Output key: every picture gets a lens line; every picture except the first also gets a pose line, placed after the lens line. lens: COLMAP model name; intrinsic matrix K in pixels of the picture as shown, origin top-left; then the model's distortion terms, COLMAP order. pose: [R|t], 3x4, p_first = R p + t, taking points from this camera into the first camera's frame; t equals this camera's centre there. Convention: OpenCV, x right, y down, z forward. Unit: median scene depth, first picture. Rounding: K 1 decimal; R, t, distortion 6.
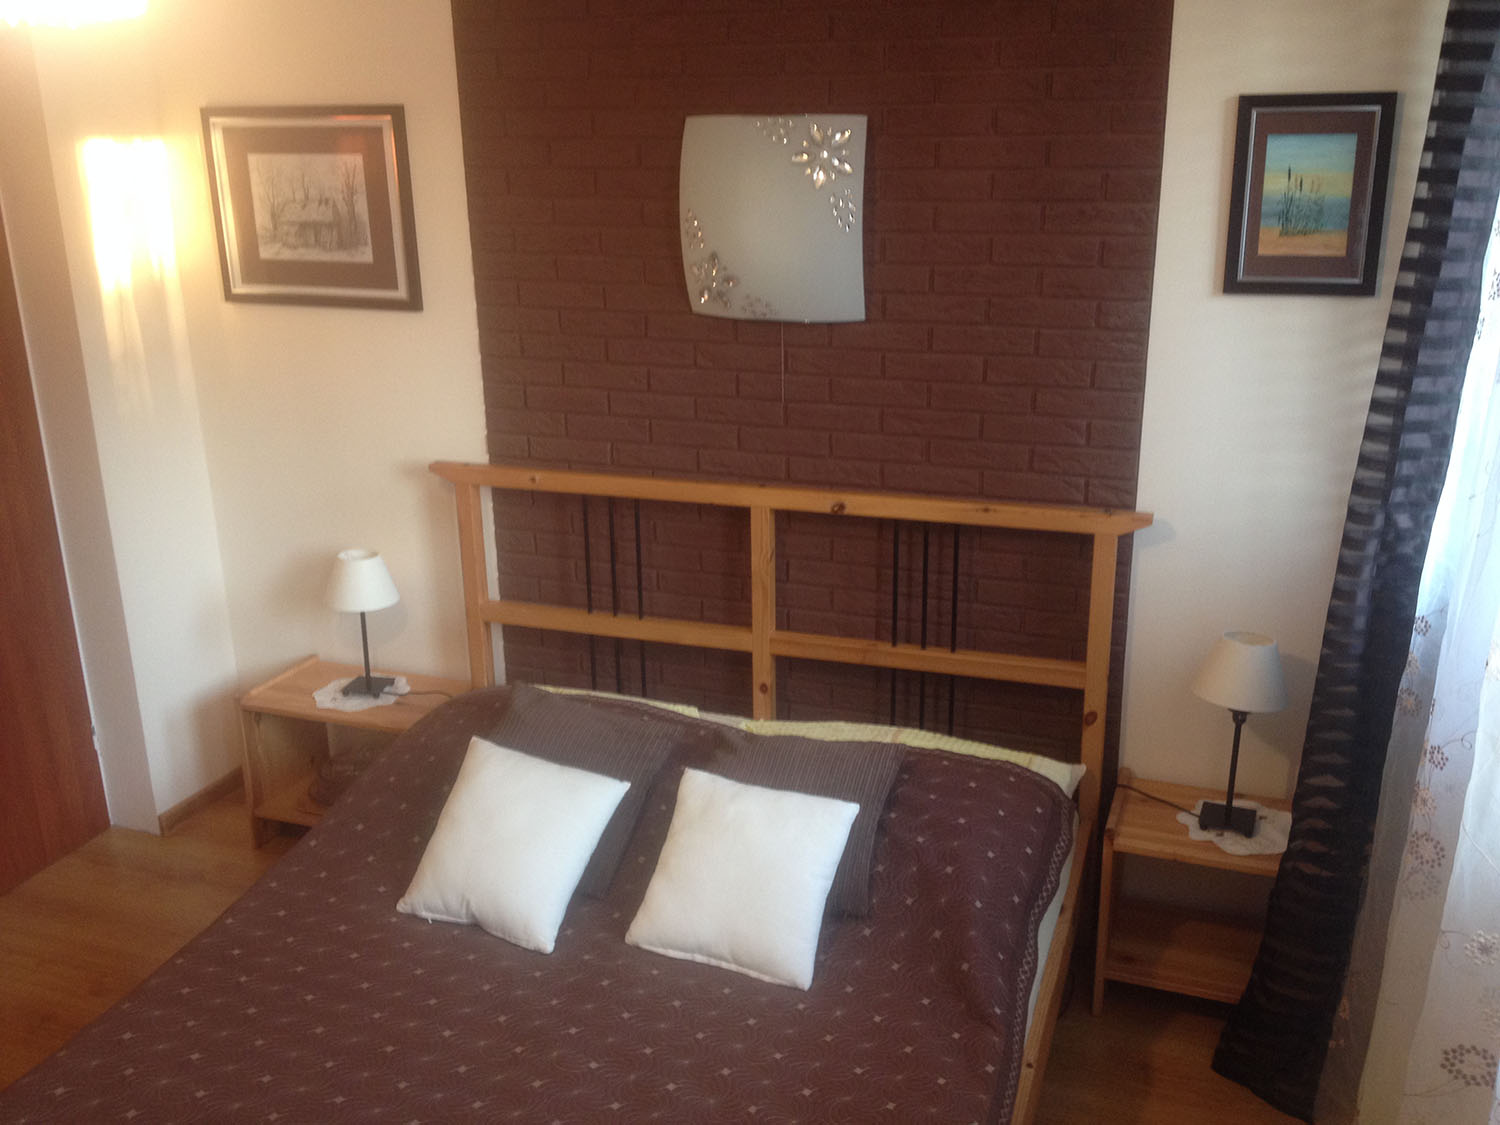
lens RADIAL K [[1379.7, 0, 748.6], [0, 1379.7, 573.2], [0, 0, 1]] dist [0.142063, -0.309443]
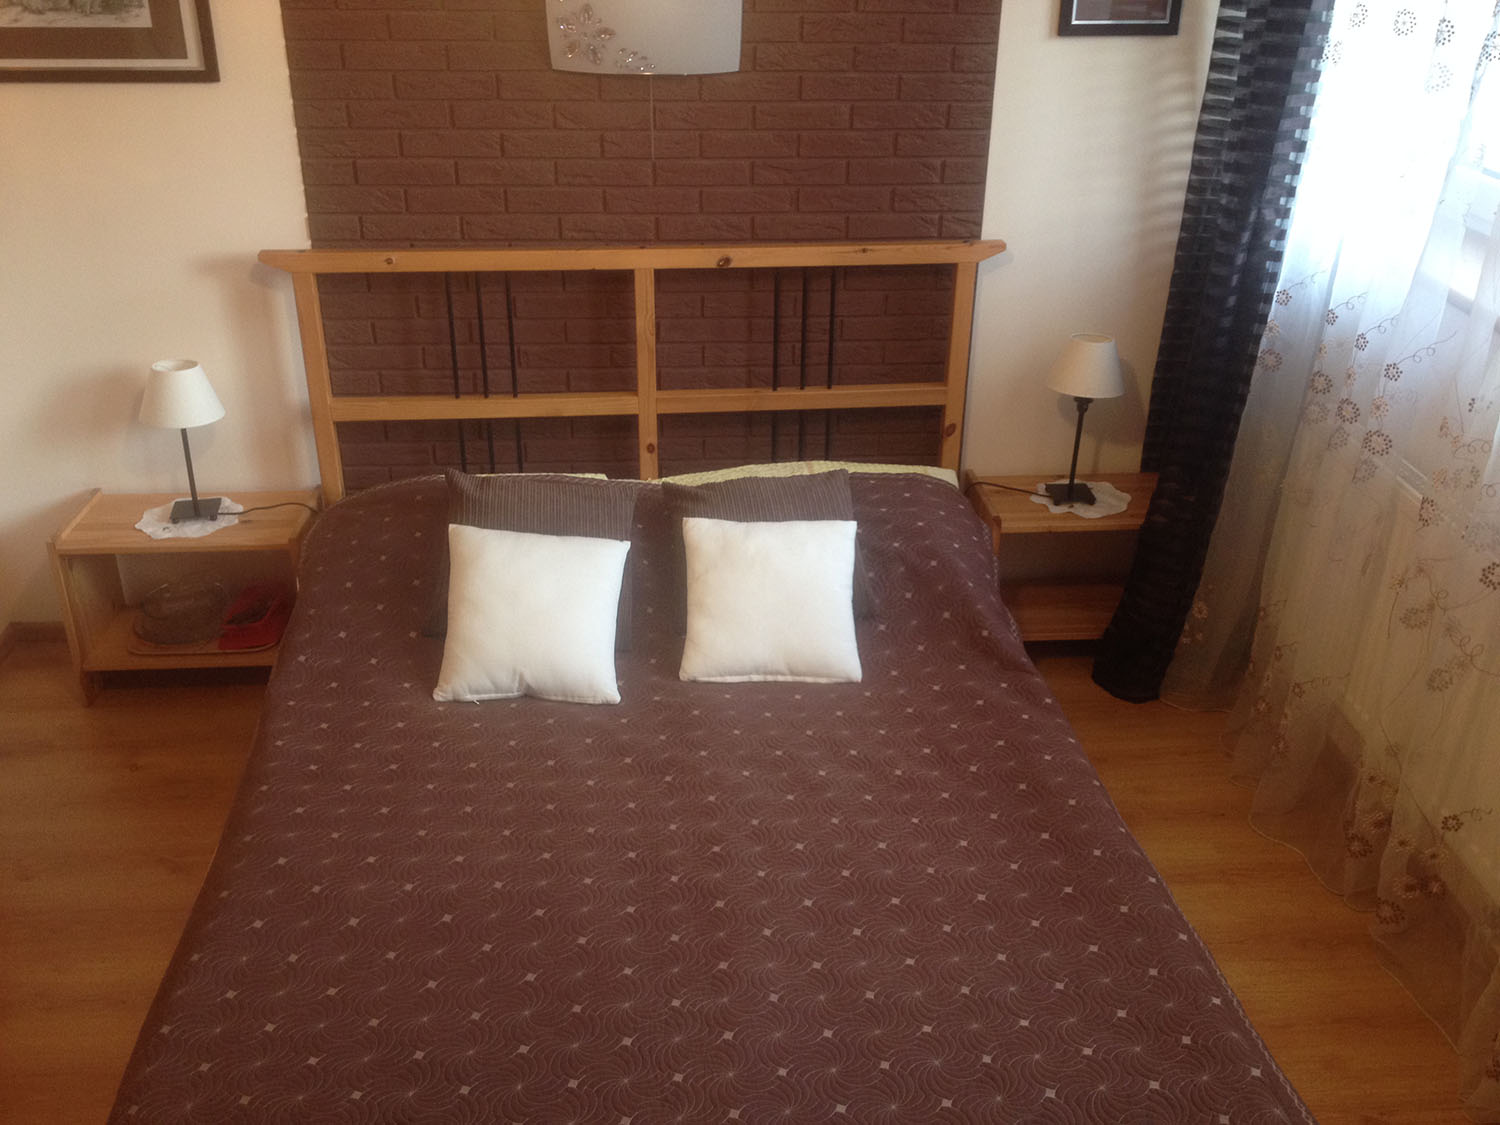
lens RADIAL K [[1379.7, 0, 748.6], [0, 1379.7, 573.2], [0, 0, 1]] dist [0.142063, -0.309443]
pose [[0.907189, -0.170689, 0.384542, -0.366174], [0.111481, 0.978858, 0.171492, 0.005135], [-0.405684, -0.112707, 0.907038, 0.012977]]
